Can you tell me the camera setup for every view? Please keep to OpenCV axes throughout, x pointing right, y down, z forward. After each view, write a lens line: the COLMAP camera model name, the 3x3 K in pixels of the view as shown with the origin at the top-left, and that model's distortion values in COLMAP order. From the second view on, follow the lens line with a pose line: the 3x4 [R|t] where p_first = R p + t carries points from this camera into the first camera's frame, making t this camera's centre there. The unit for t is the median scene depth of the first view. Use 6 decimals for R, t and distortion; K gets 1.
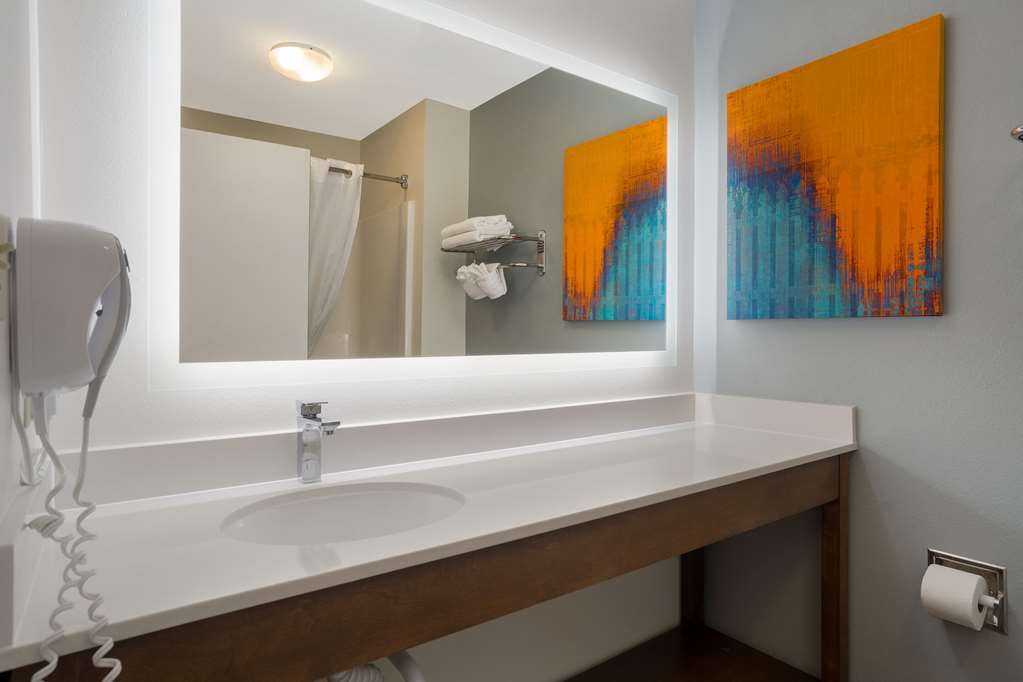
lens RADIAL K [[592.4, 0, 511.5], [0, 592.4, 341.0], [0, 0, 1]] dist [0.160048, 0.000242]
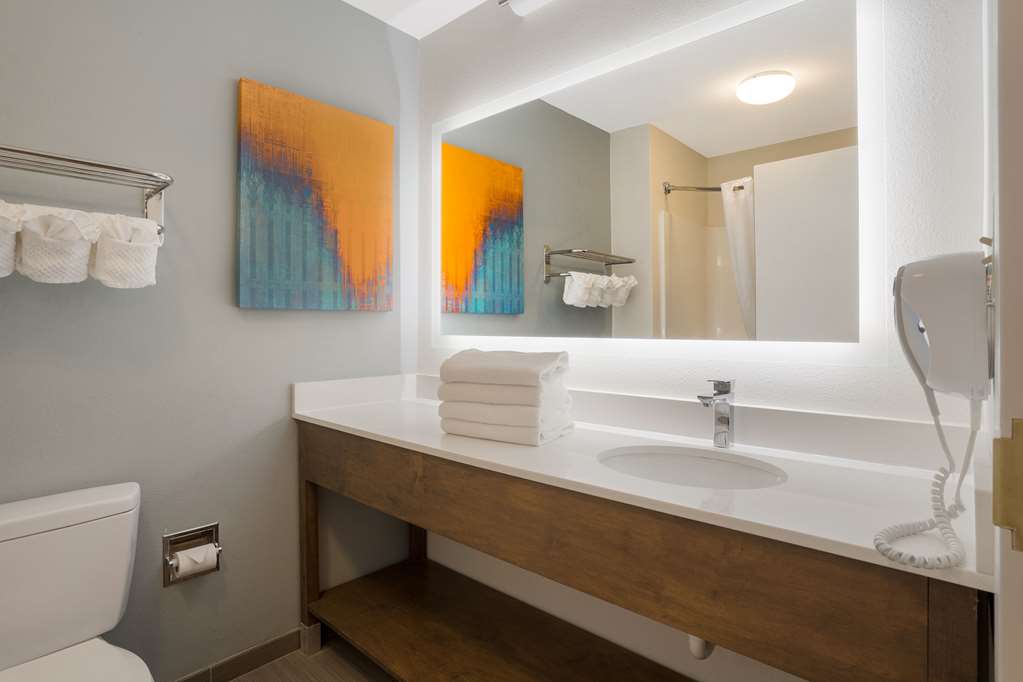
lens RADIAL K [[536.5, 0, 511.5], [0, 536.5, 341.0], [0, 0, 1]] dist [0.002041, 0.000177]
pose [[-0.191181, -0.048387, 0.980362, -0.702629], [0.013153, 0.998568, 0.051850, -0.025166], [-0.981467, 0.022807, -0.190270, 0.907449]]
